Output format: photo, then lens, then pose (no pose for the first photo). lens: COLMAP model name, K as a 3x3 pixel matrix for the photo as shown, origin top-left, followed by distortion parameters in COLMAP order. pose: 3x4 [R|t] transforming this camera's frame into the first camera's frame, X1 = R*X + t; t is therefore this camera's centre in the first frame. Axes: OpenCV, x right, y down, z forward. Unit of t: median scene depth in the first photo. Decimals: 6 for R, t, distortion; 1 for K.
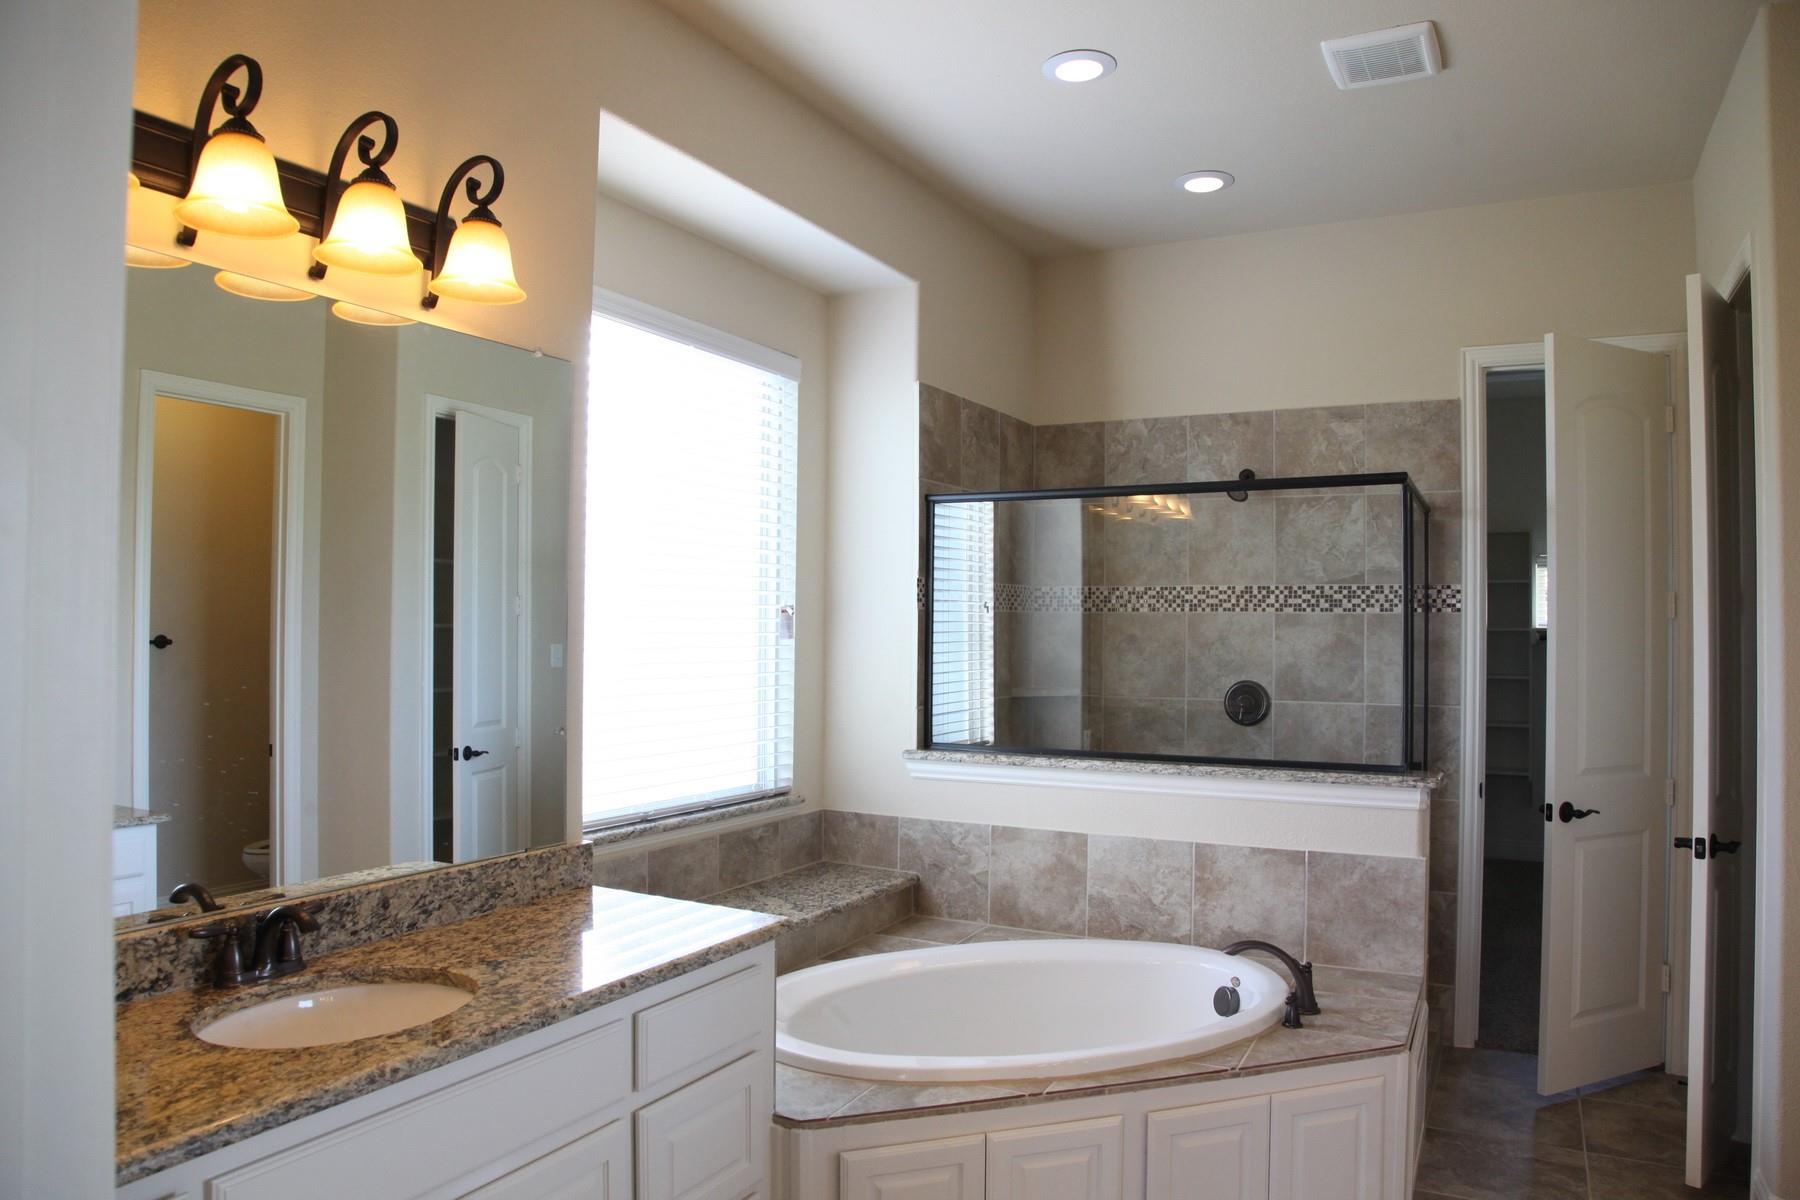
lens RADIAL K [[1233.5, 0, 925.2], [0, 1233.5, 587.5], [0, 0, 1]] dist [-0.138404, 0.074749]
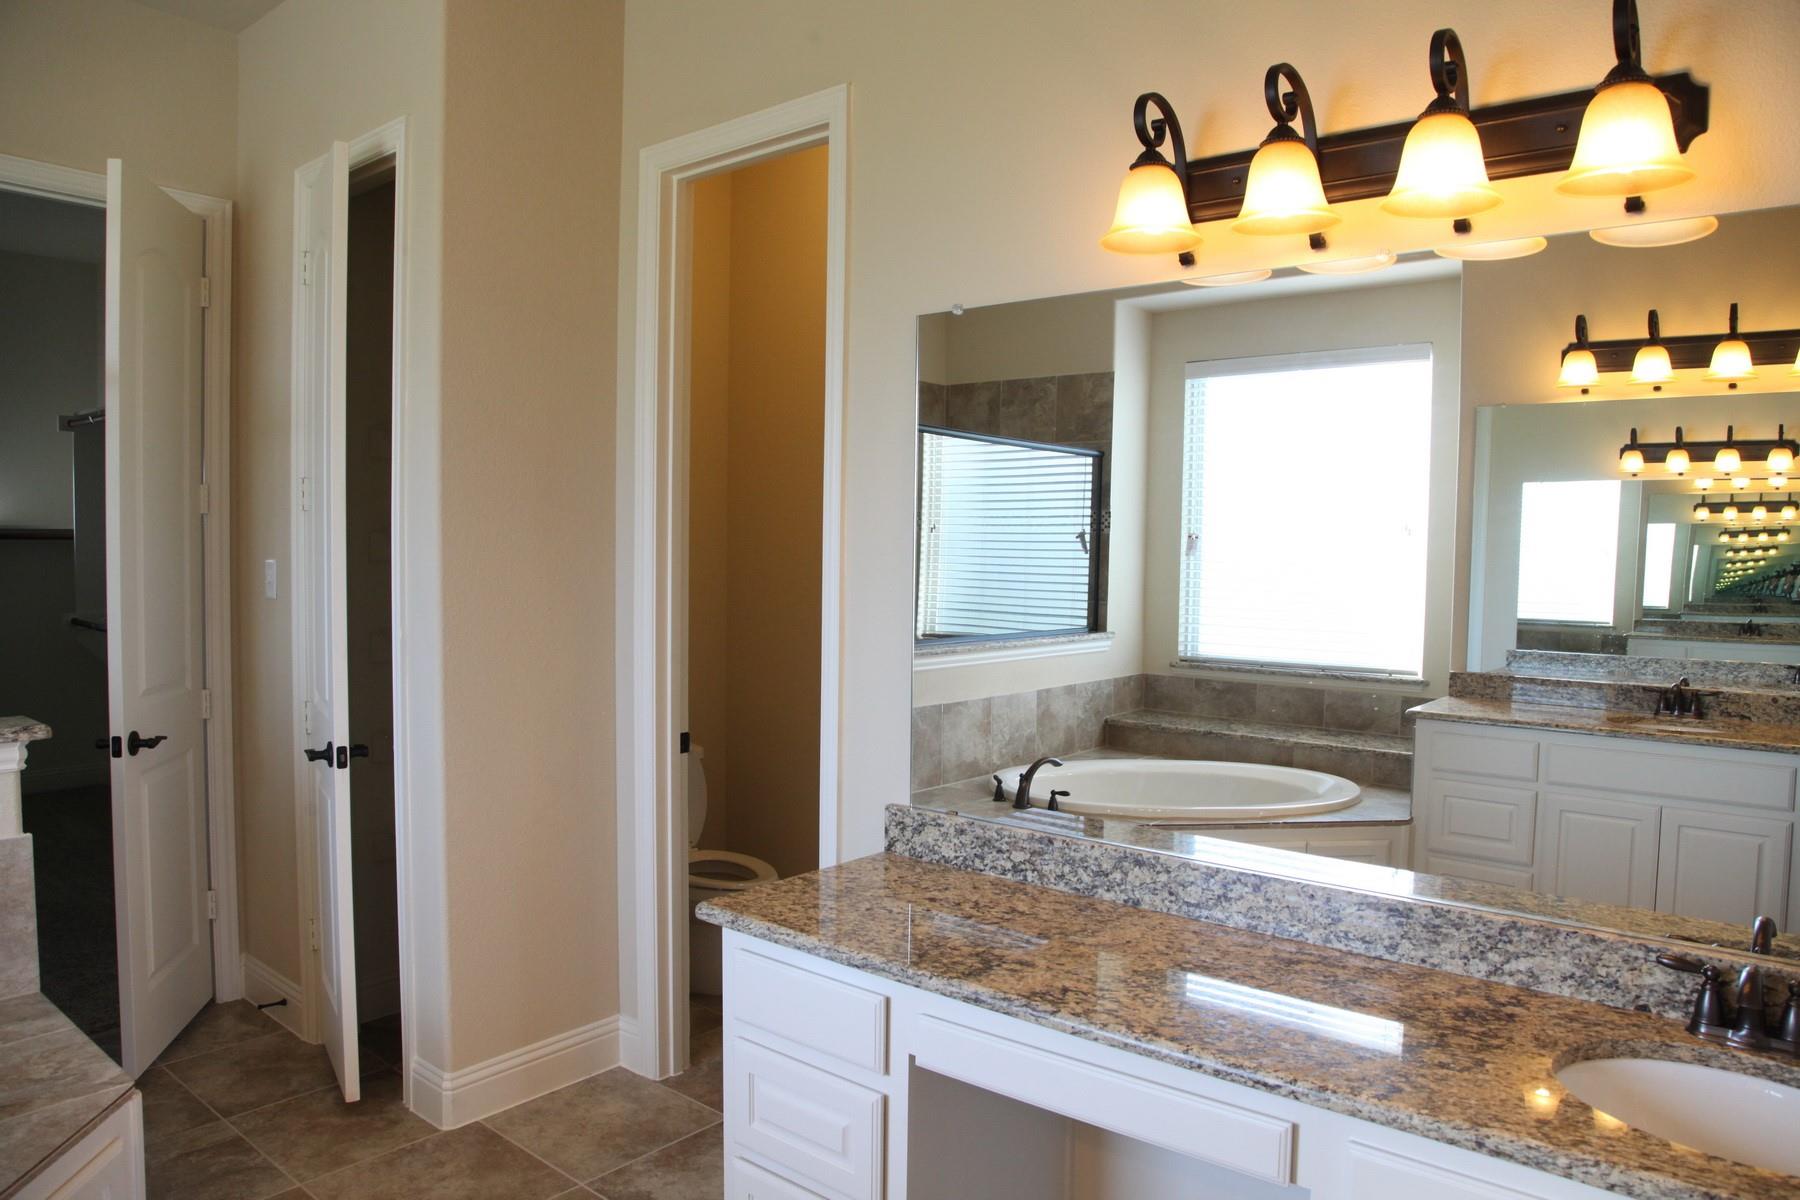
lens RADIAL K [[1175.8, 0, 906.1], [0, 1175.8, 604.9], [0, 0, 1]] dist [-0.054592, 0.001751]
pose [[0.217621, -0.056732, 0.974383, -0.123360], [-0.045202, 0.996652, 0.068124, 0.010890], [-0.974986, -0.058869, 0.214328, 0.289395]]
